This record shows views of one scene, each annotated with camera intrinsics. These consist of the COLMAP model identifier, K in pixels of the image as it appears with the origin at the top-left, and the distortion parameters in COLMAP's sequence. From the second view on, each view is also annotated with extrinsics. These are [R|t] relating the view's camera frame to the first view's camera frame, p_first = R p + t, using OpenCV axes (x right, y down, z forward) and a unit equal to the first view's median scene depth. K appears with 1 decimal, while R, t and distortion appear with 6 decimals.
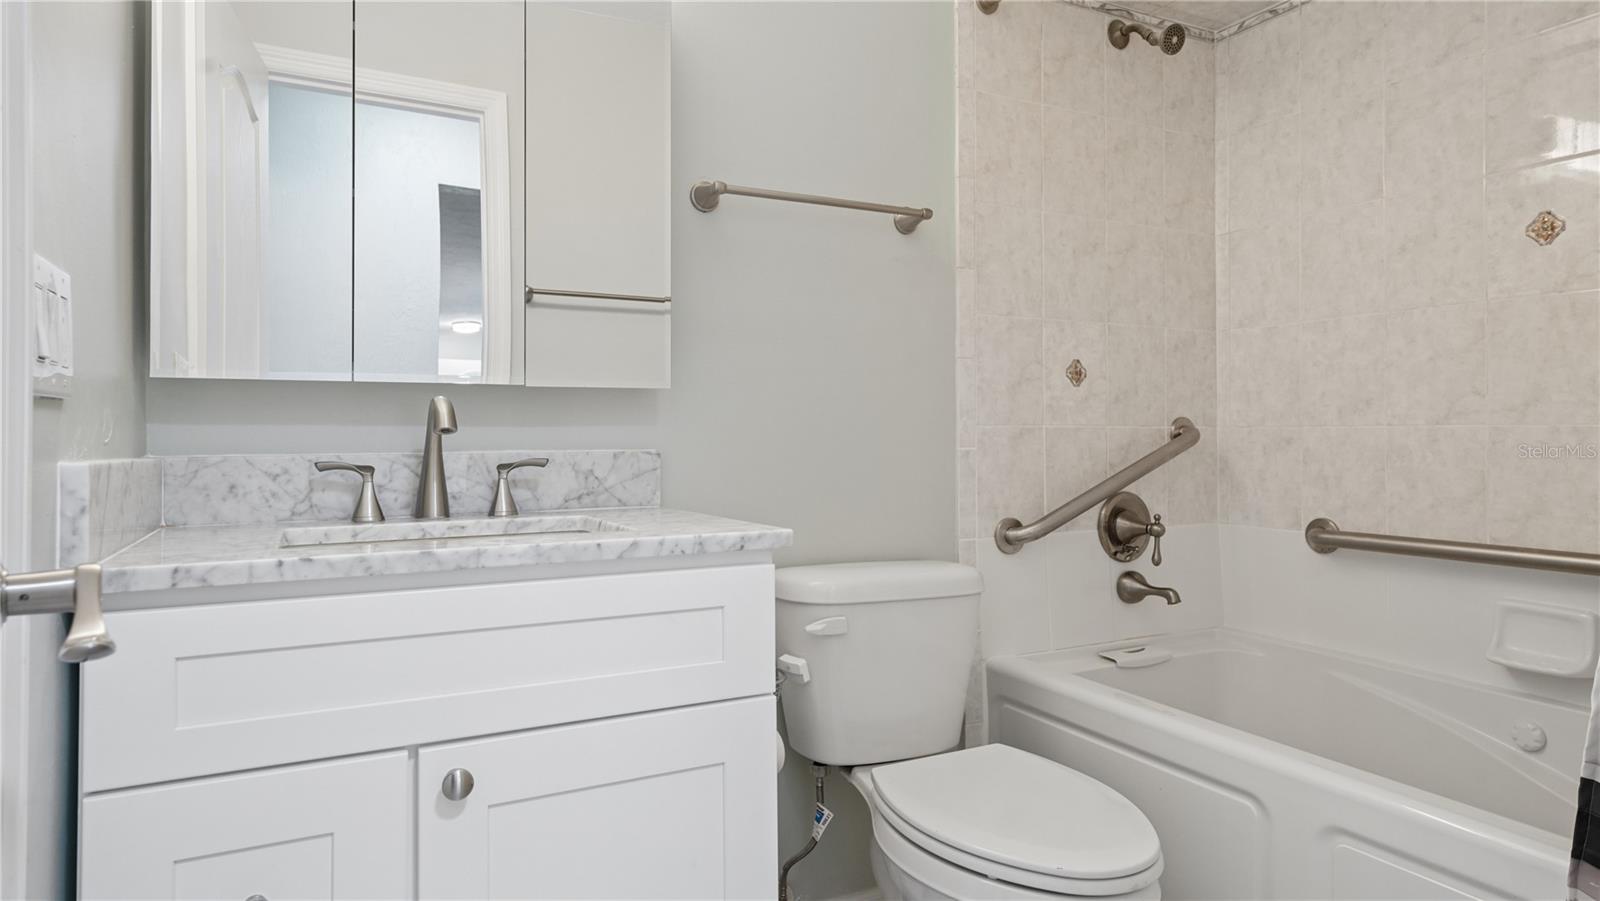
lens RADIAL K [[929.7, 0, 802.1], [0, 929.7, 444.4], [0, 0, 1]] dist [0.018471, -0.003095]
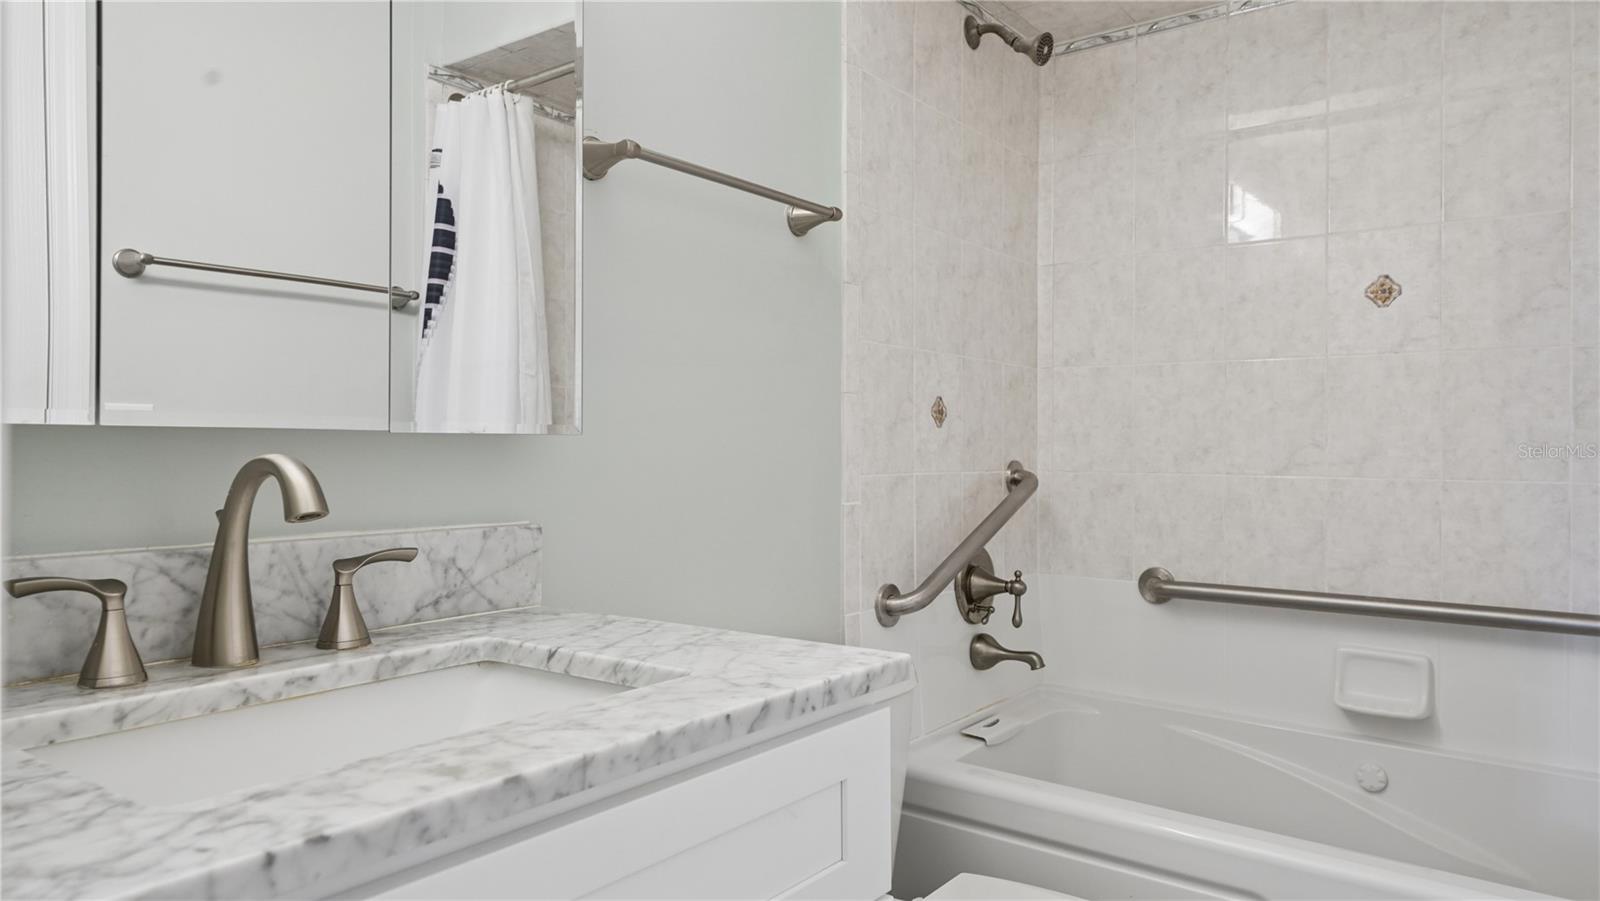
lens RADIAL K [[1029.2, 0, 798.0], [0, 1029.2, 454.1], [0, 0, 1]] dist [0.030208, -0.001848]
pose [[0.903735, 0.005543, 0.428056, -0.256701], [-0.003371, 0.999977, -0.005830, -0.033538], [-0.428079, 0.003826, 0.903733, 0.199972]]
